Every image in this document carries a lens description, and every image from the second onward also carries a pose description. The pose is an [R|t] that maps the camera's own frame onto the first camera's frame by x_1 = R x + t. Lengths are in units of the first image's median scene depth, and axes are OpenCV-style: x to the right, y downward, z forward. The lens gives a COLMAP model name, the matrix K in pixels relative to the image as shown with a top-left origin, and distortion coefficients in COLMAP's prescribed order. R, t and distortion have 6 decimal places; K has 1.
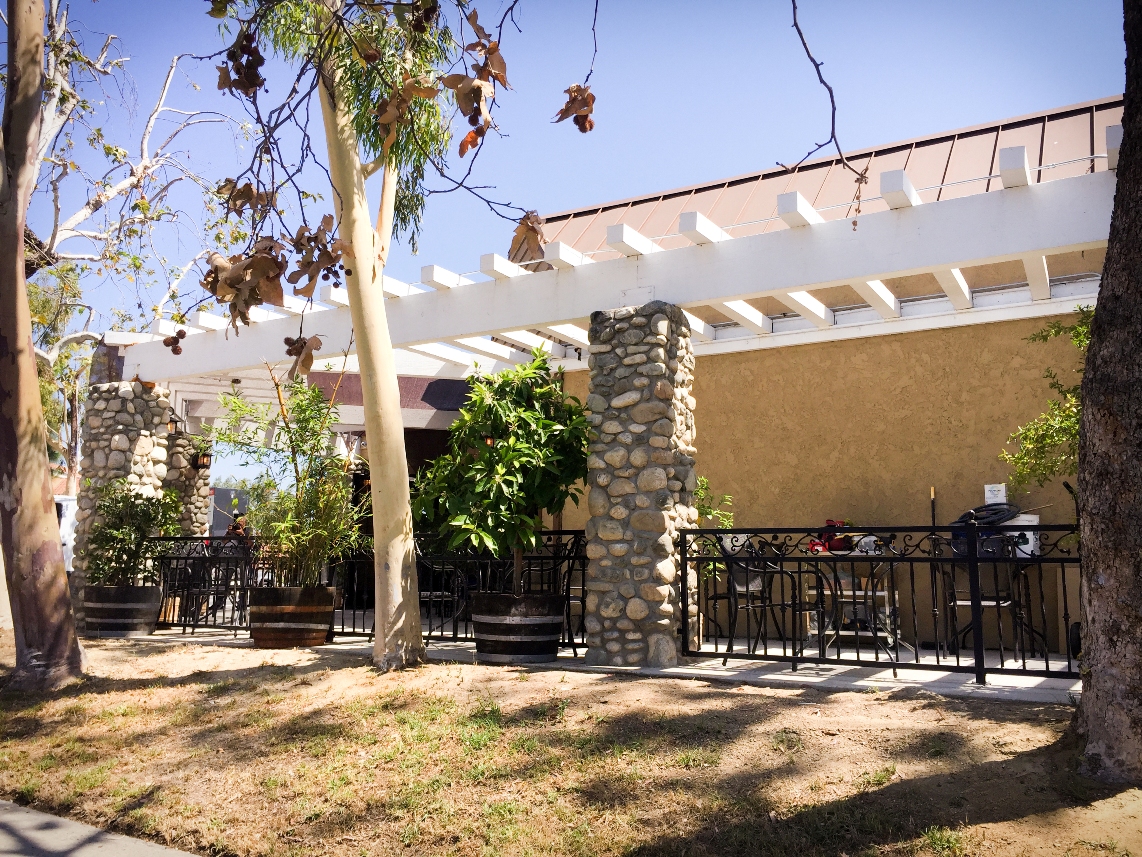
lens RADIAL K [[980.6, 0, 571.3], [0, 980.6, 432.3], [0, 0, 1]] dist [0.076800, -0.116786]
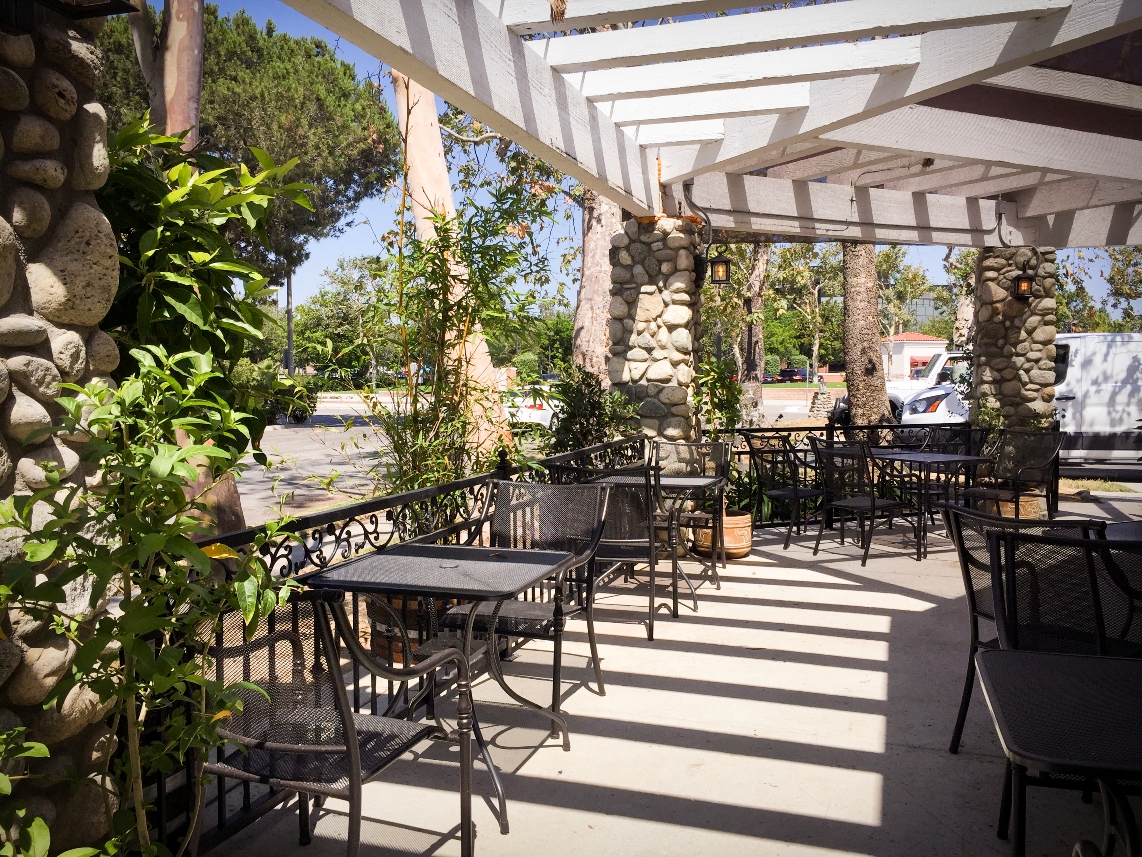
lens RADIAL K [[980.6, 0, 570.4], [0, 980.6, 422.9], [0, 0, 1]] dist [0.076800, -0.116786]
pose [[0.224165, 0.038834, -0.973777, 0.250434], [0.143191, 0.987049, 0.072326, 0.036325], [0.963974, -0.155649, 0.215701, 0.769340]]
